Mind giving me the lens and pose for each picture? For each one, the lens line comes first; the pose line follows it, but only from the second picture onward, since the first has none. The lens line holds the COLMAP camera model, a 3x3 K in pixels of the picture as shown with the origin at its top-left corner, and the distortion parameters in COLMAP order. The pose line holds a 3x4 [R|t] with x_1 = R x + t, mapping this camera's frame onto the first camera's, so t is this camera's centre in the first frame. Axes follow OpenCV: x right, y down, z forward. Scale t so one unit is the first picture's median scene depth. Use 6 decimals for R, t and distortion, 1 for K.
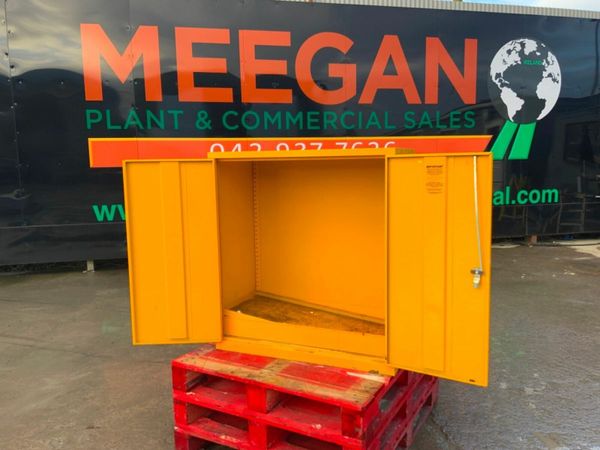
lens RADIAL K [[510.2, 0, 301.7], [0, 510.2, 226.7], [0, 0, 1]] dist [0.015151, -0.040959]
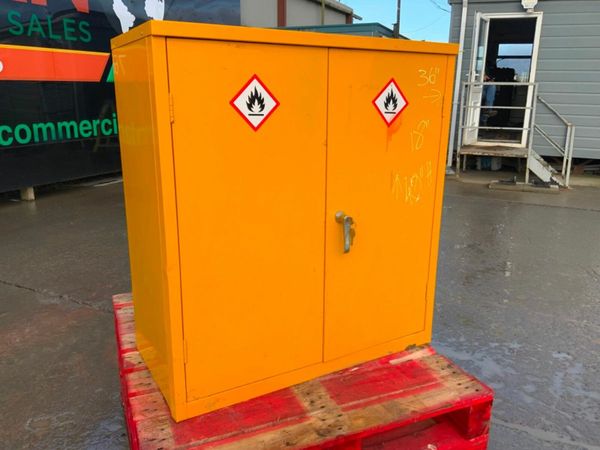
lens RADIAL K [[510.2, 0, 297.2], [0, 510.2, 224.4], [0, 0, 1]] dist [0.015151, -0.040959]
pose [[0.605478, -0.178799, 0.775518, -0.159365], [0.083002, 0.983310, 0.161903, -0.008428], [-0.791522, -0.033660, 0.610213, 0.213898]]
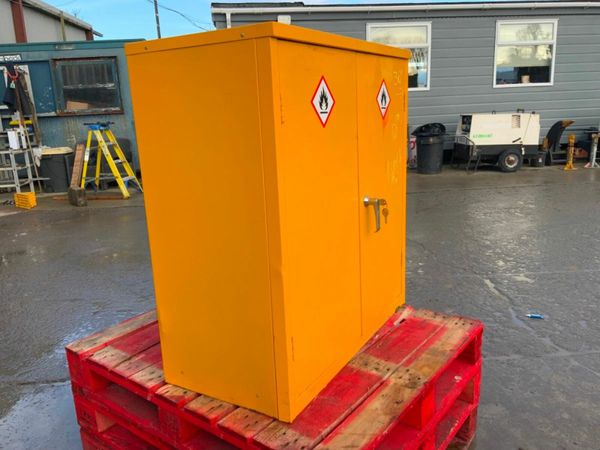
lens RADIAL K [[510.2, 0, 305.0], [0, 510.2, 222.3], [0, 0, 1]] dist [0.015151, -0.040959]
pose [[0.129860, -0.213552, 0.968262, -0.215870], [0.168023, 0.967148, 0.190772, -0.015847], [-0.977192, 0.137917, 0.161475, 0.311036]]
